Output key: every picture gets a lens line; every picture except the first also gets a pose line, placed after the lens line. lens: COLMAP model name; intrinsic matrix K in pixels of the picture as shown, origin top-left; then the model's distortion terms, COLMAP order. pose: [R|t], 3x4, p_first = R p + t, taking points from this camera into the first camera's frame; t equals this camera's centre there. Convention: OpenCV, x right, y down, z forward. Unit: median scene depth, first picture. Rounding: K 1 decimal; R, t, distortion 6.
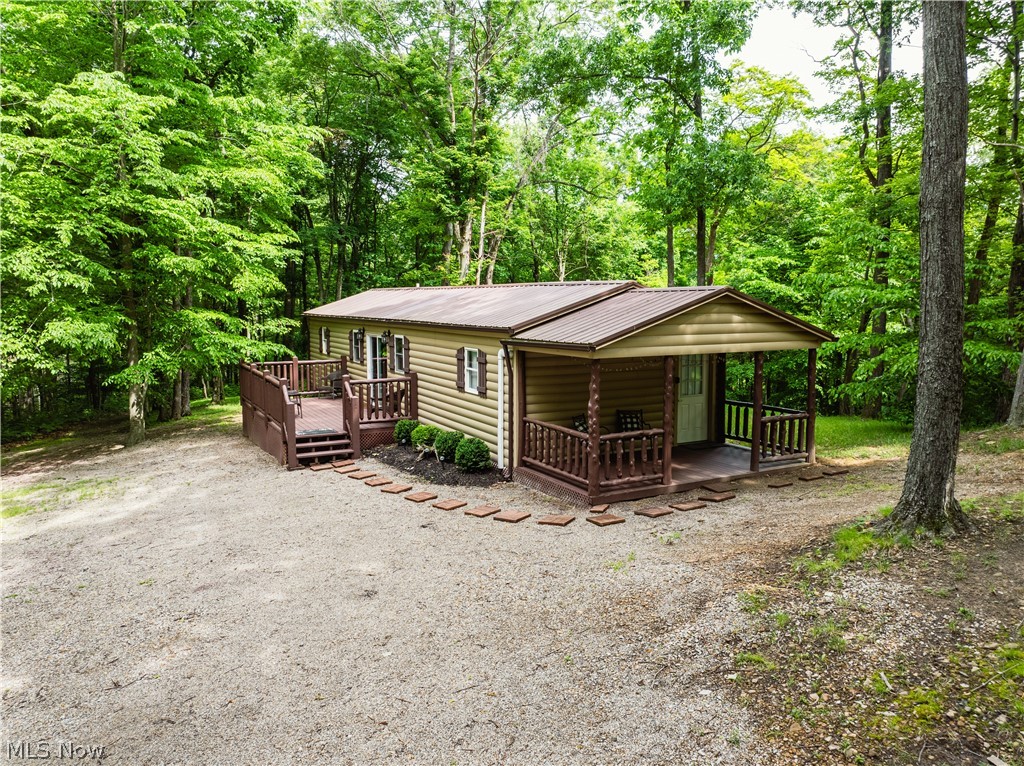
lens RADIAL K [[761.0, 0, 514.9], [0, 761.0, 366.2], [0, 0, 1]] dist [-0.015463, -0.005035]
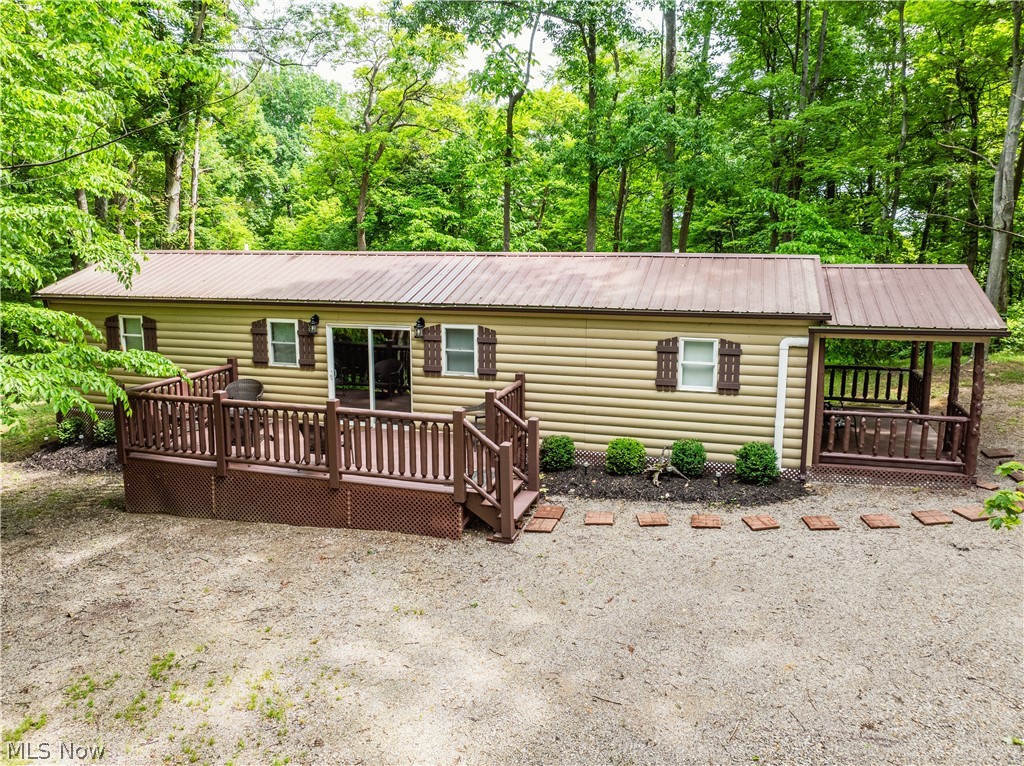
lens RADIAL K [[761.0, 0, 514.9], [0, 761.0, 366.2], [0, 0, 1]] dist [-0.015463, -0.005035]
pose [[0.709725, -0.118588, 0.694426, -0.837223], [0.063865, 0.992502, 0.104219, -0.098632], [-0.701578, -0.029617, 0.711977, 0.585453]]
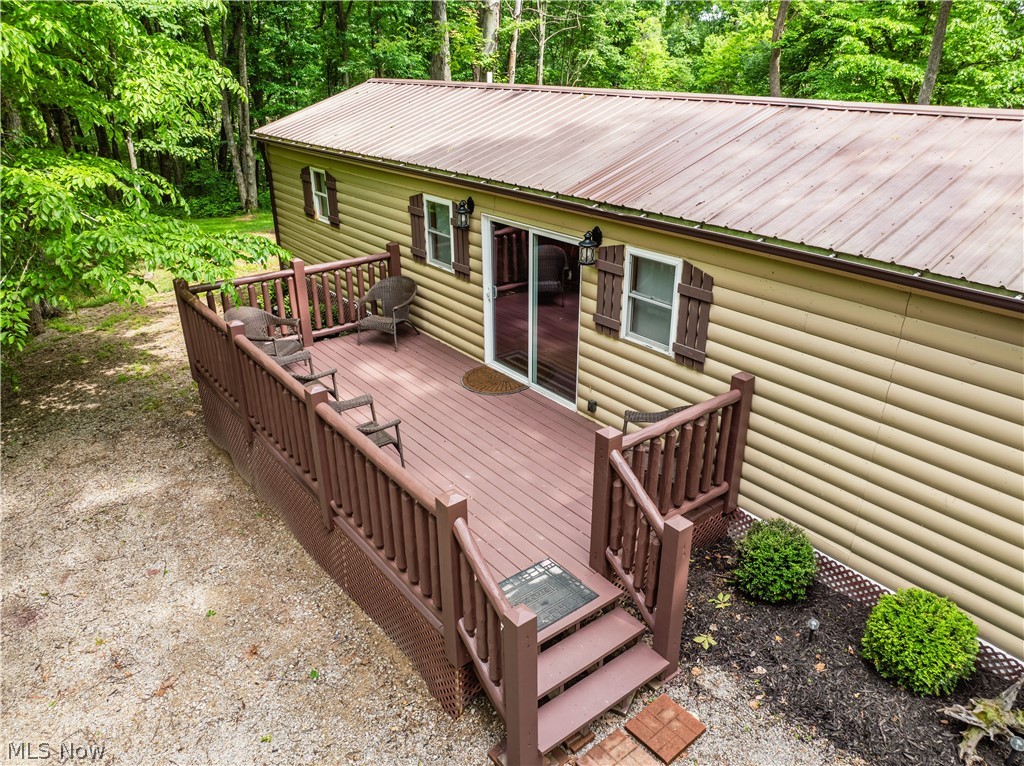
lens RADIAL K [[727.7, 0, 516.0], [0, 727.7, 386.3], [0, 0, 1]] dist [-0.027950, 0.002141]
pose [[0.984106, -0.073671, 0.161582, -0.376237], [0.016029, 0.943026, 0.332333, -0.131221], [-0.176860, -0.324461, 0.929218, 0.876233]]
